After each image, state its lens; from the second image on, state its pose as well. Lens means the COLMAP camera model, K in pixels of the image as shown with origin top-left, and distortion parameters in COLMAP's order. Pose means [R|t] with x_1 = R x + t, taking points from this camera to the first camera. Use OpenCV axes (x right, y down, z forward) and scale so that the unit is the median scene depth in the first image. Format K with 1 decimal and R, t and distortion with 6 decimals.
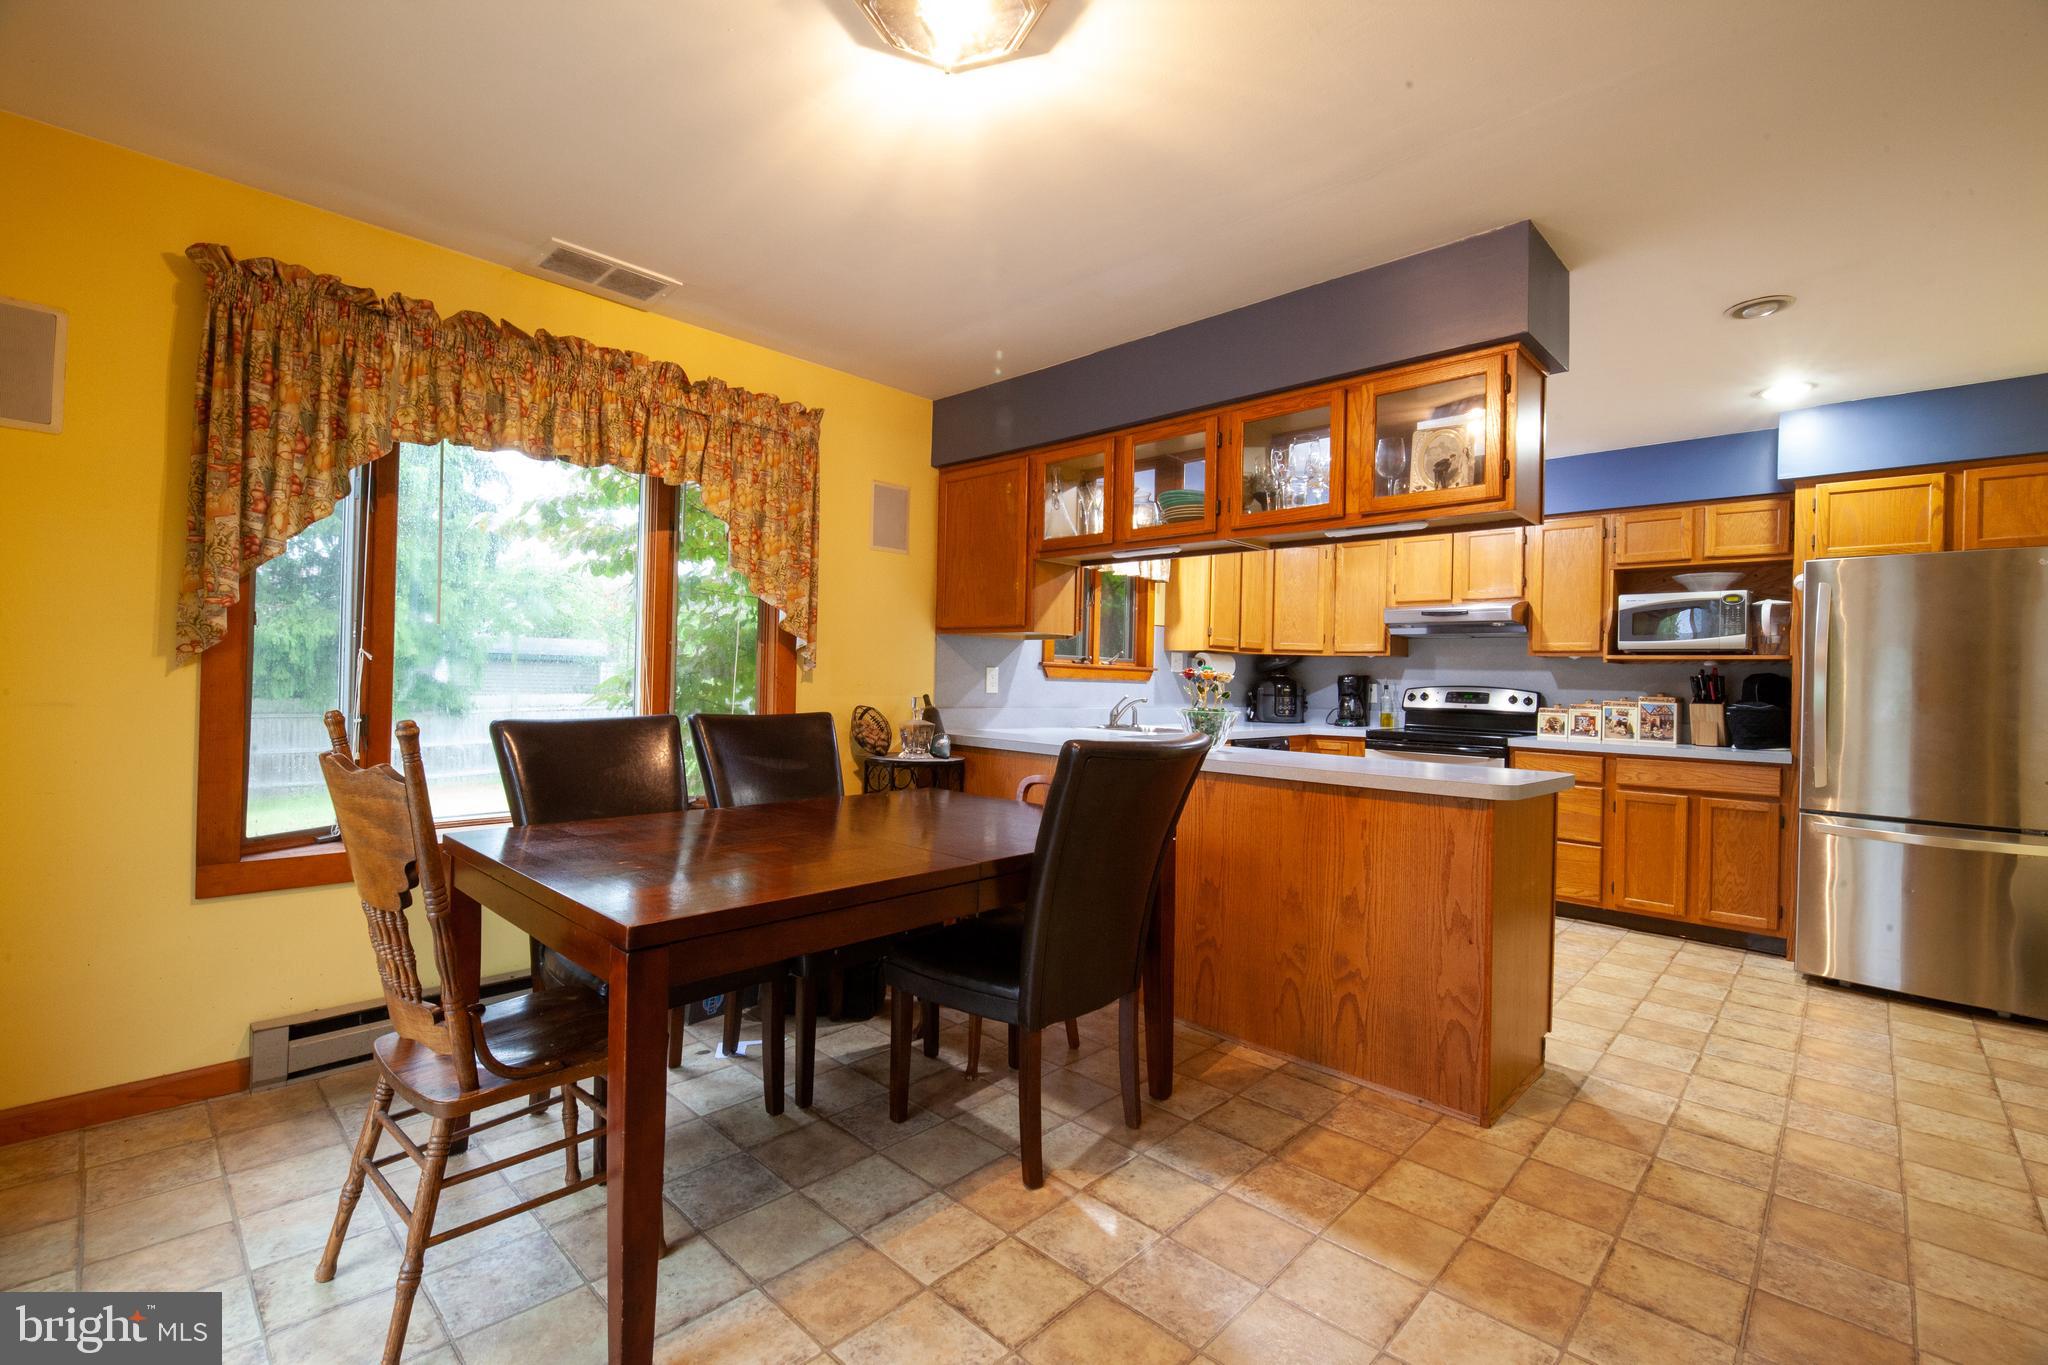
lens RADIAL K [[896.3, 0, 1019.4], [0, 896.3, 675.0], [0, 0, 1]] dist [-0.009816, -0.000393]
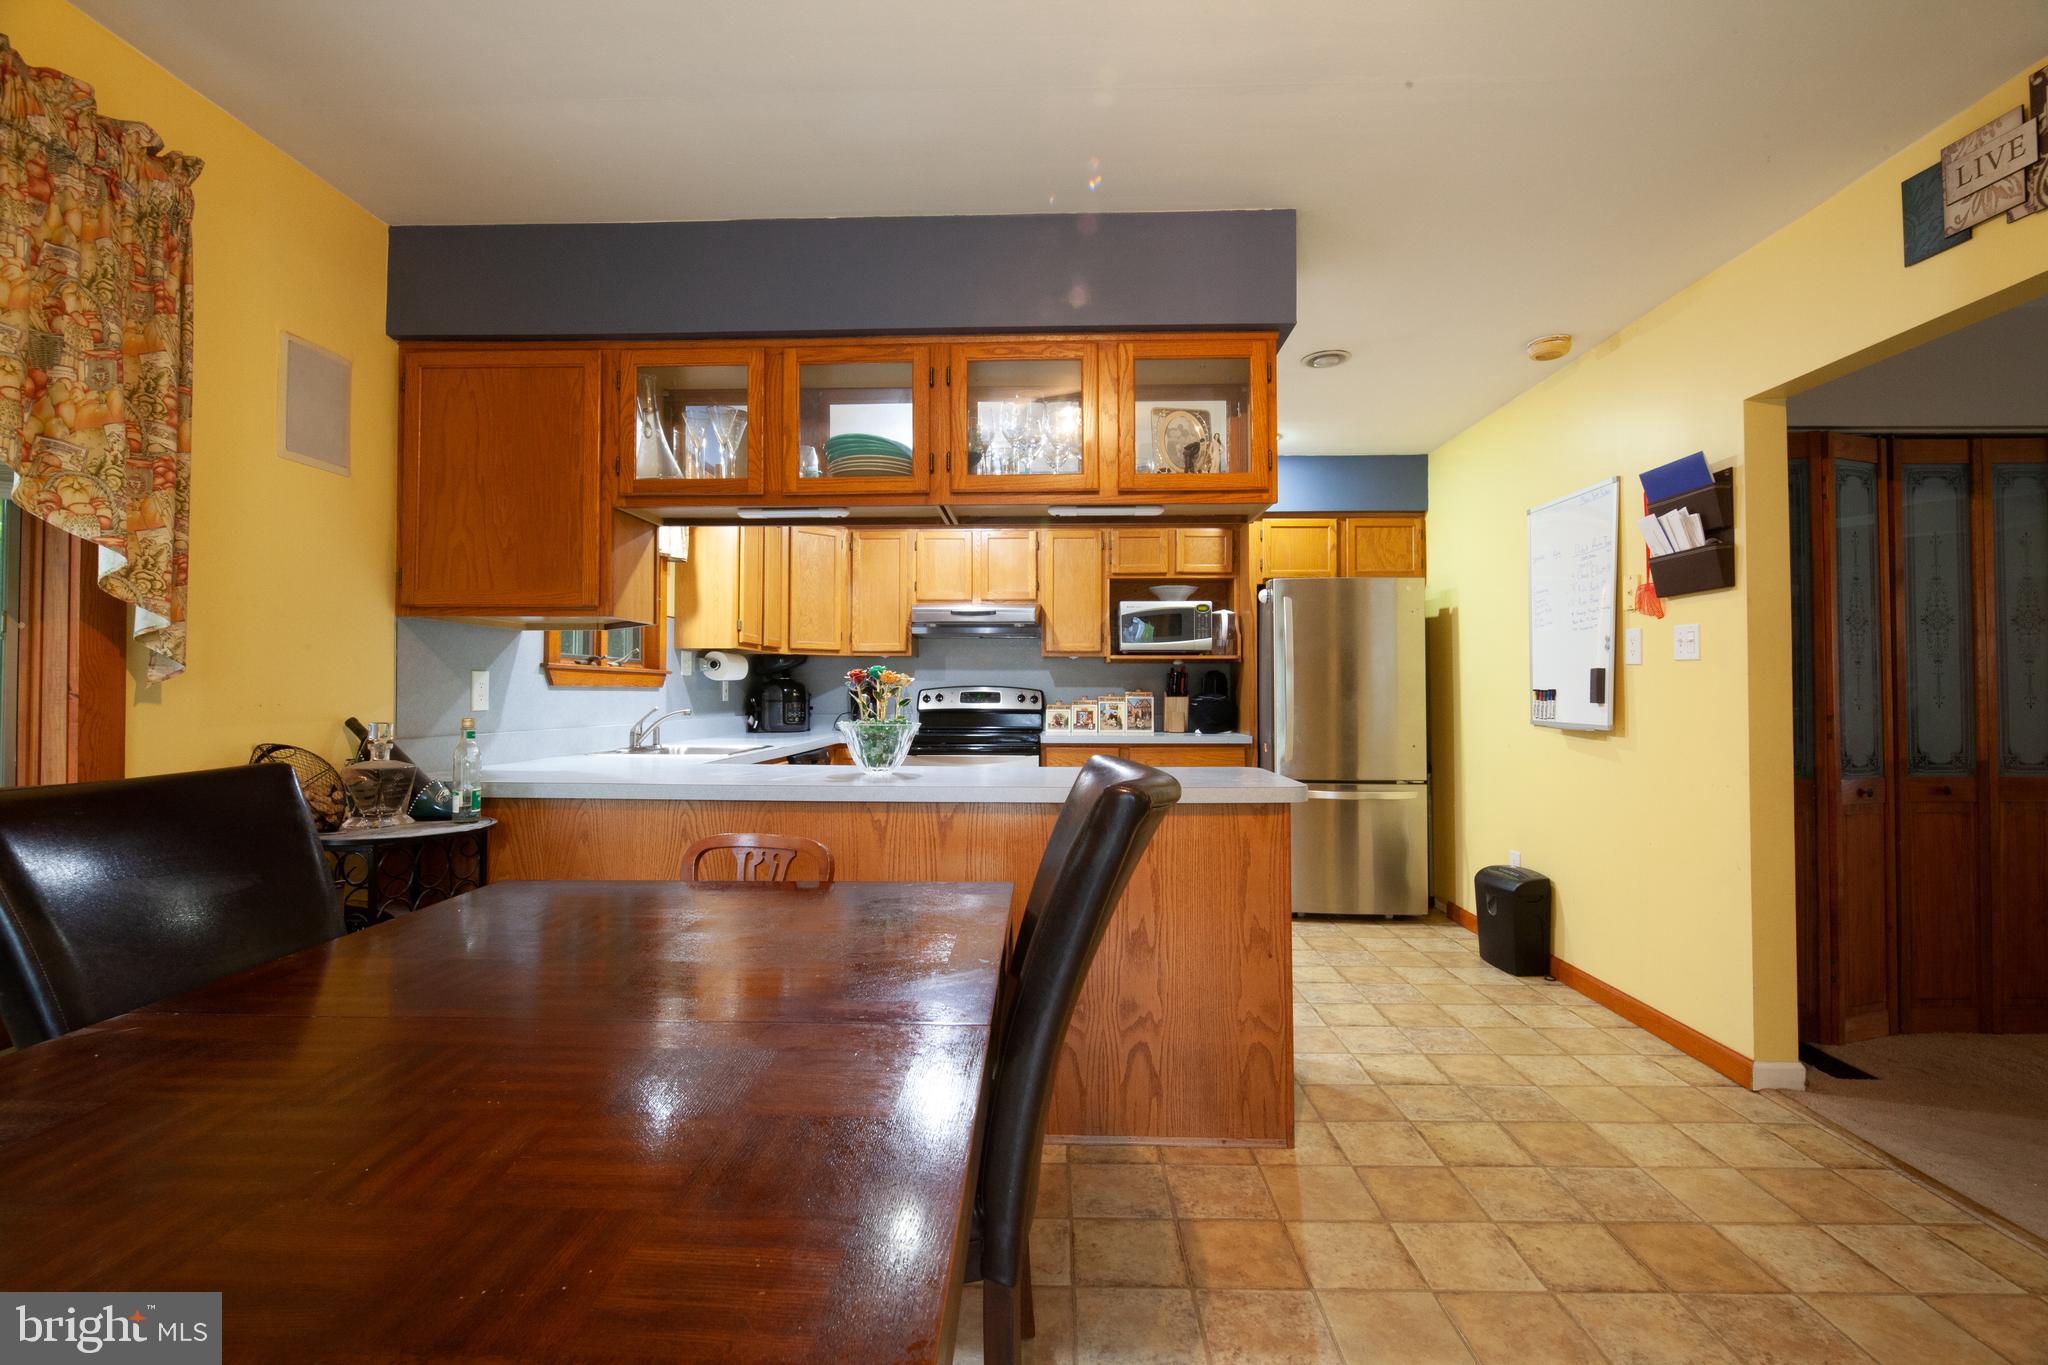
lens RADIAL K [[897.6, 0, 1030.6], [0, 897.6, 673.6], [0, 0, 1]] dist [-0.009395, -0.000487]
pose [[0.739077, -0.010447, 0.673540, -0.180715], [0.013915, 0.999903, 0.000240, -0.001326], [-0.673477, 0.009195, 0.739151, 0.269060]]
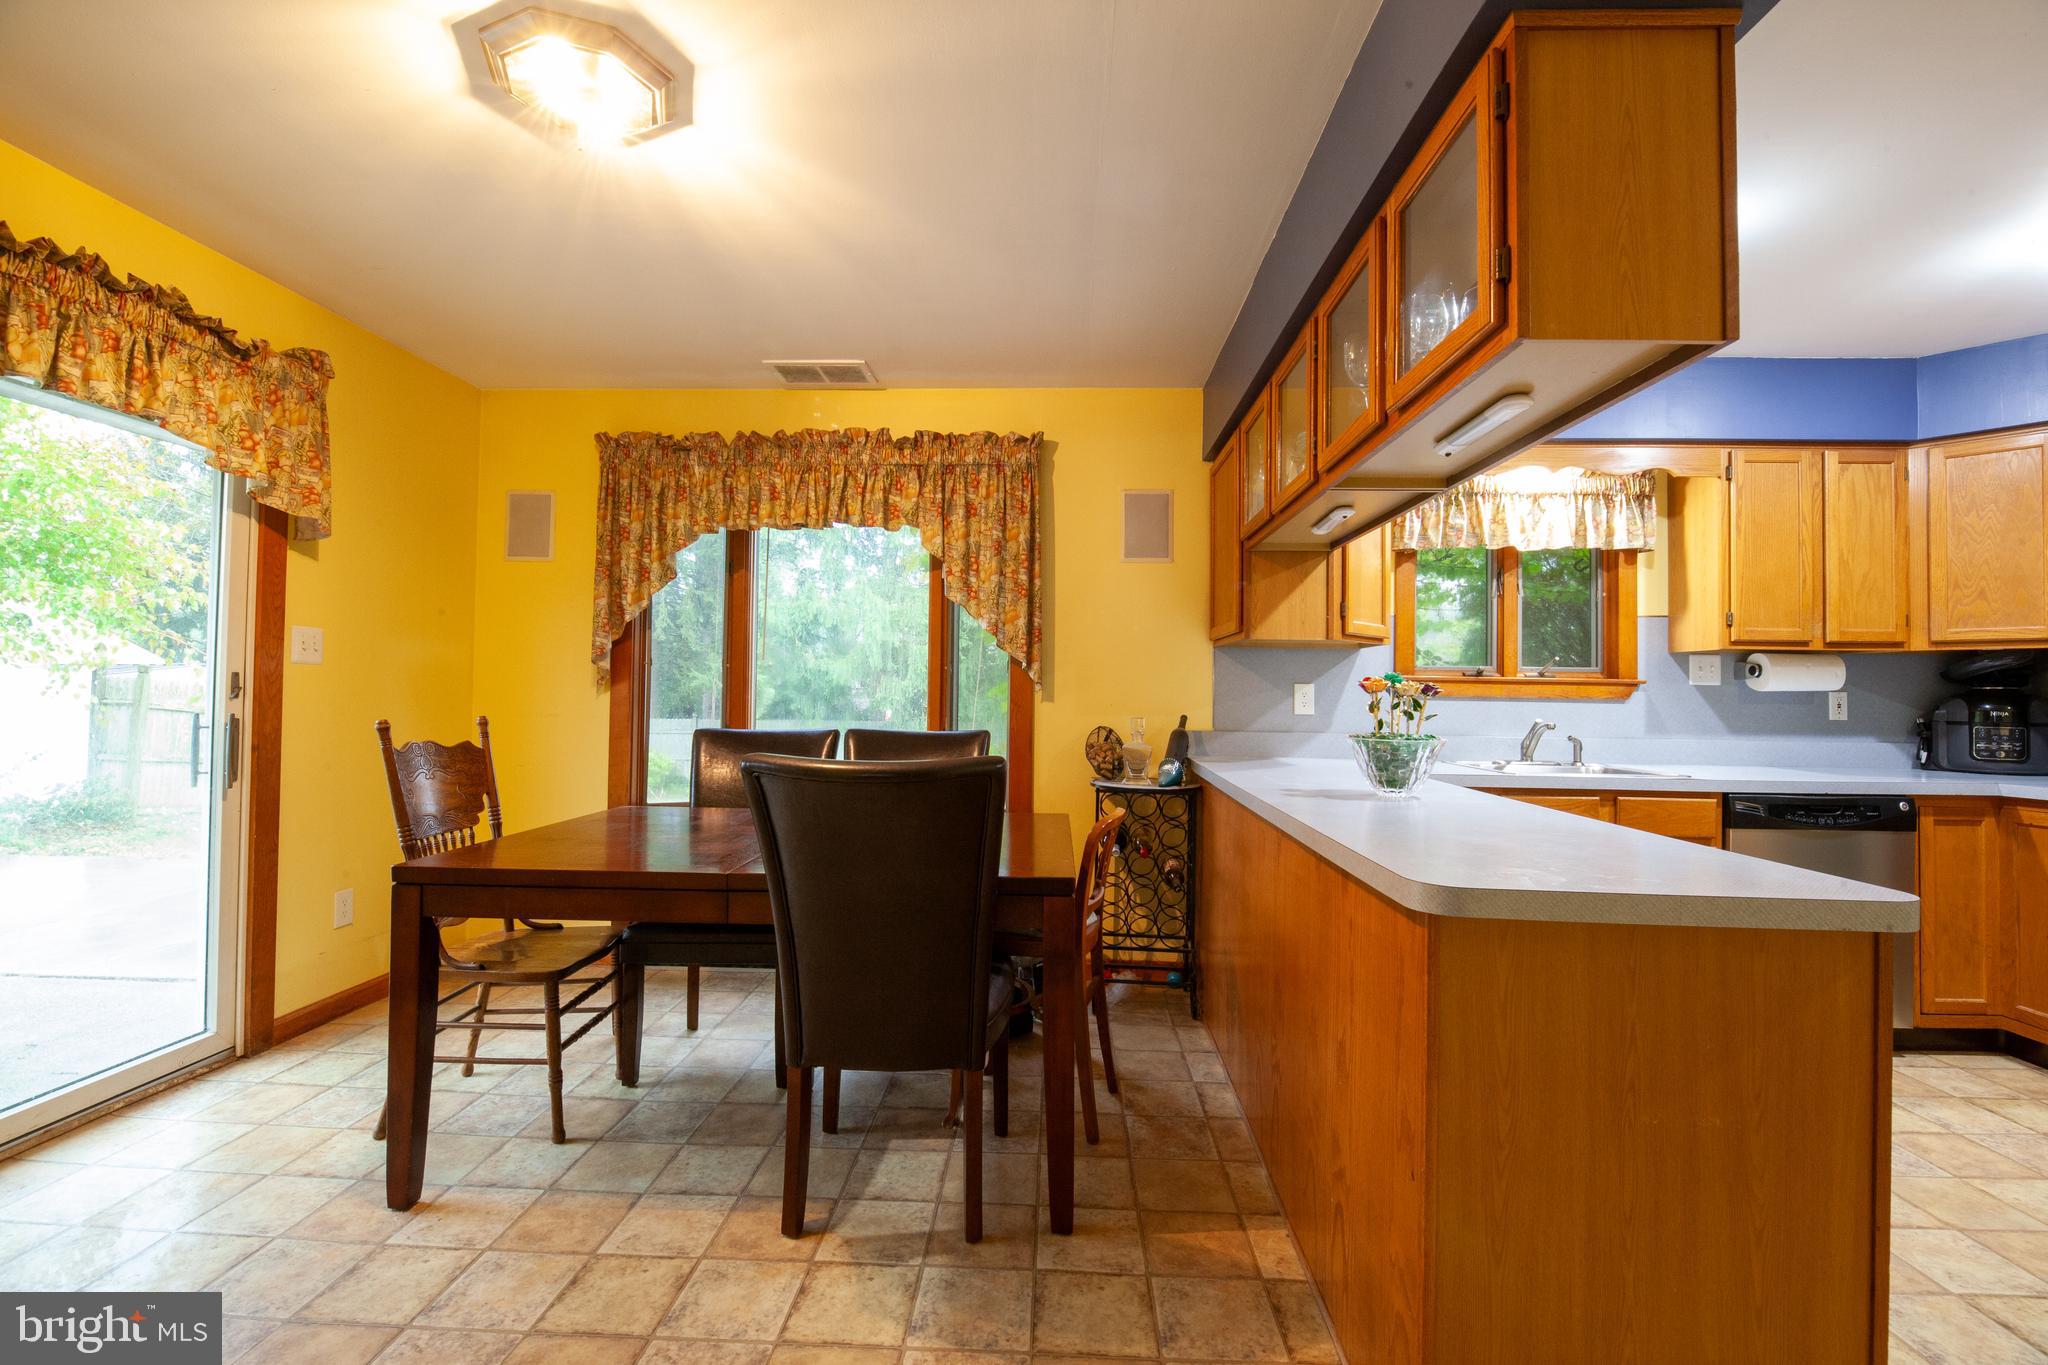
lens RADIAL K [[891.7, 0, 1023.4], [0, 891.7, 673.9], [0, 0, 1]] dist [-0.009168, -0.001276]
pose [[0.661819, -0.031985, -0.748981, 0.438285], [0.006666, 0.999301, -0.036785, 0.011627], [0.749634, 0.019353, 0.661570, 0.274646]]
